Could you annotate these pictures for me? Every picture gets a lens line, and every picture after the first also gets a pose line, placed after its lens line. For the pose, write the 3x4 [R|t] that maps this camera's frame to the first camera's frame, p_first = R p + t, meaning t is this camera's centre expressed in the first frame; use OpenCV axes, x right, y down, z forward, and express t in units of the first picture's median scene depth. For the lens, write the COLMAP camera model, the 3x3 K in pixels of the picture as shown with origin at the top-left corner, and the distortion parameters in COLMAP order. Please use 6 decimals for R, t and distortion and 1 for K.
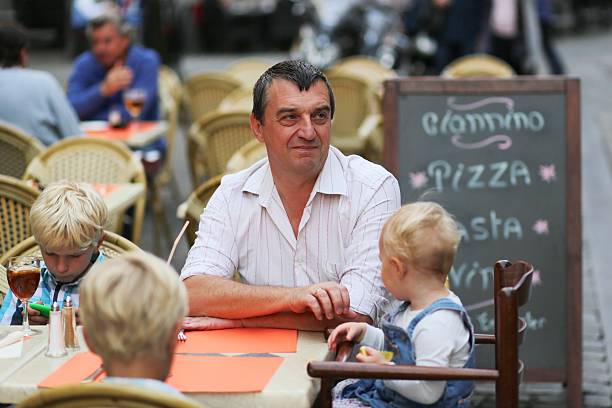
lens RADIAL K [[1978.9, 0, 310.4], [0, 1978.9, 204.1], [0, 0, 1]] dist [-0.093051, 0.000000]
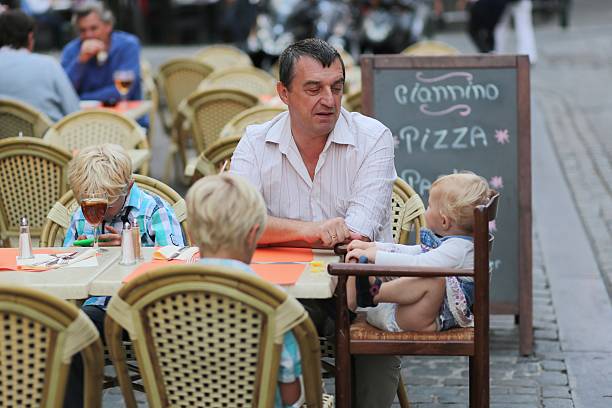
lens RADIAL K [[1978.9, 0, 303.7], [0, 1978.9, 204.6], [0, 0, 1]] dist [-0.093051, 0.000000]
pose [[0.999662, -0.003751, 0.025726, -0.026922], [0.003626, 0.999981, 0.004919, 0.018237], [-0.025744, -0.004824, 0.999657, -0.161883]]
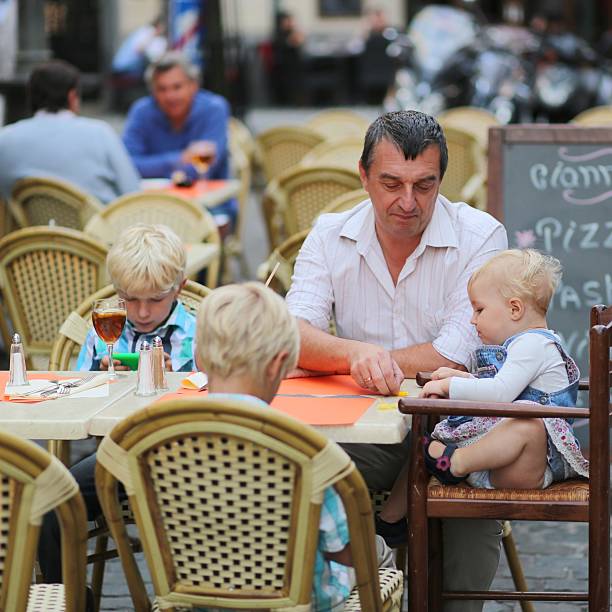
lens RADIAL K [[2523.2, 0, 305.6], [0, 2523.2, 304.9], [0, 0, 1]] dist [-0.030632, 0.000000]
pose [[0.999156, 0.008683, -0.040151, 0.001199], [-0.008593, 0.999960, 0.002402, 0.015782], [0.040170, -0.002055, 0.999191, -0.149047]]
